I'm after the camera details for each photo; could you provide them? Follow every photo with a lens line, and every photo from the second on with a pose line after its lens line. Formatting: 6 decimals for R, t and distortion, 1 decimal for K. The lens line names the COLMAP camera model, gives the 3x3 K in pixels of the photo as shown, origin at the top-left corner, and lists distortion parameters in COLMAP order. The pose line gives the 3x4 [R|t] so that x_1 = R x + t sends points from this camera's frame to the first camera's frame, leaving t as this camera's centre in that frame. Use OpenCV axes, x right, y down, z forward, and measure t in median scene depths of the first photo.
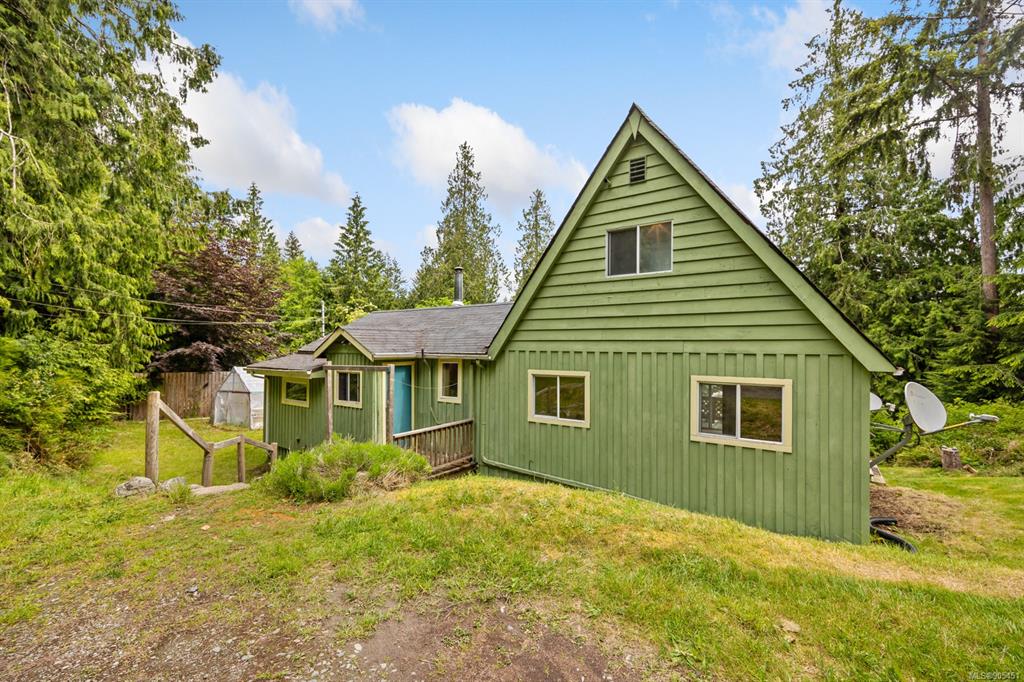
lens RADIAL K [[415.0, 0, 515.0], [0, 415.0, 348.3], [0, 0, 1]] dist [-0.001768, -0.000049]
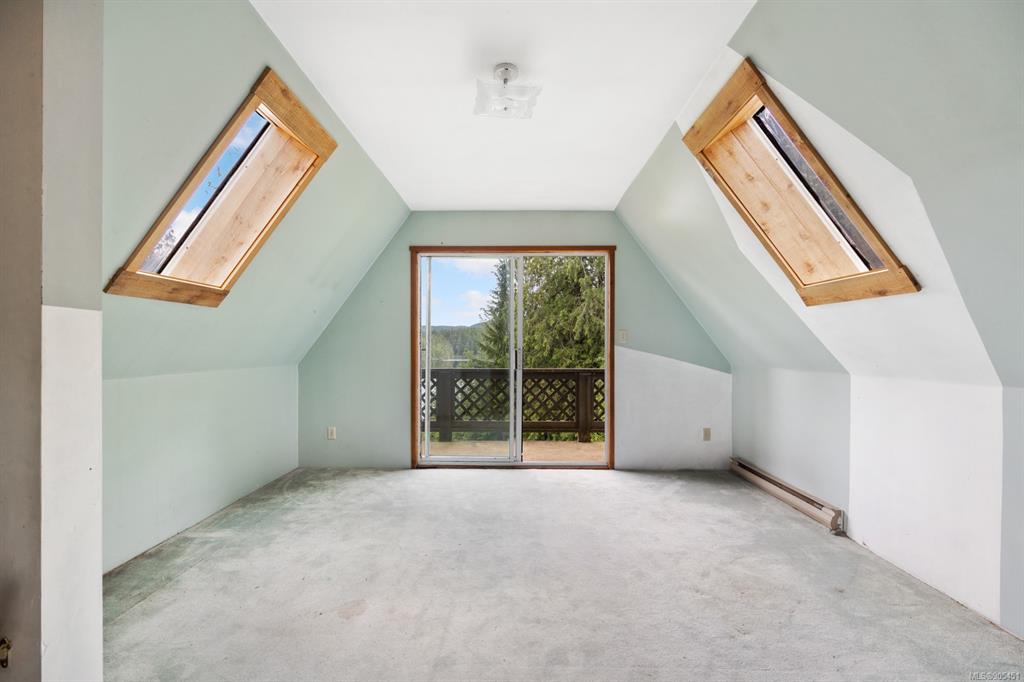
lens RADIAL K [[415.0, 0, 513.1], [0, 415.0, 347.5], [0, 0, 1]] dist [-0.001768, -0.000049]
pose [[0.831740, -0.003513, 0.555154, 0.061137], [0.005044, 0.999987, -0.001230, -0.023230], [-0.555143, 0.003824, 0.831746, 0.155875]]
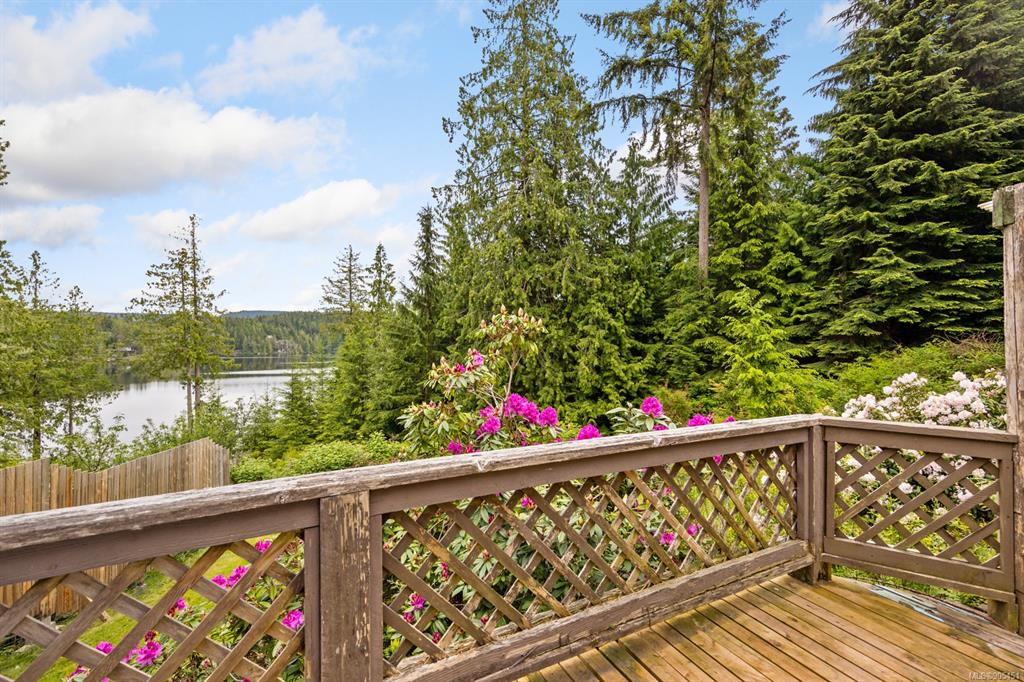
lens RADIAL K [[435.3, 0, 514.2], [0, 435.3, 341.3], [0, 0, 1]] dist [0.008115, -0.000739]
pose [[0.470926, 0.003669, 0.882165, -0.057205], [0.000607, 0.999990, -0.004484, 0.022039], [-0.882172, 0.002647, 0.470919, 0.351476]]
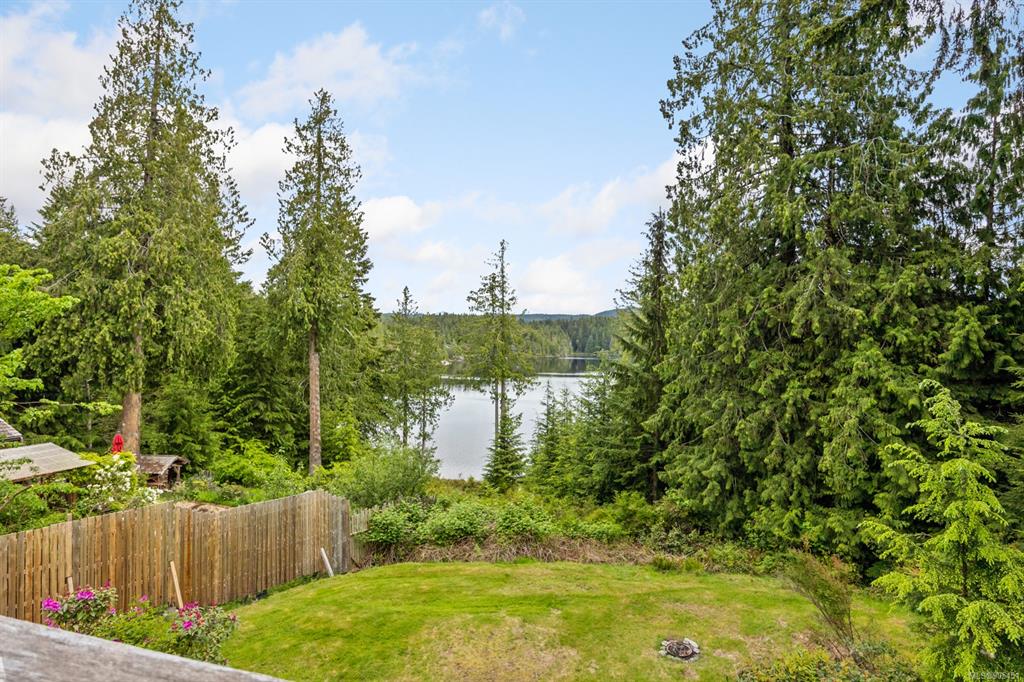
lens RADIAL K [[527.0, 0, 511.6], [0, 527.0, 339.7], [0, 0, 1]] dist [-0.012638, 0.001229]
pose [[0.945659, 0.013326, 0.324886, 0.090541], [-0.012757, 0.999911, -0.003881, -0.026938], [-0.324909, -0.000474, 0.945745, 0.244538]]
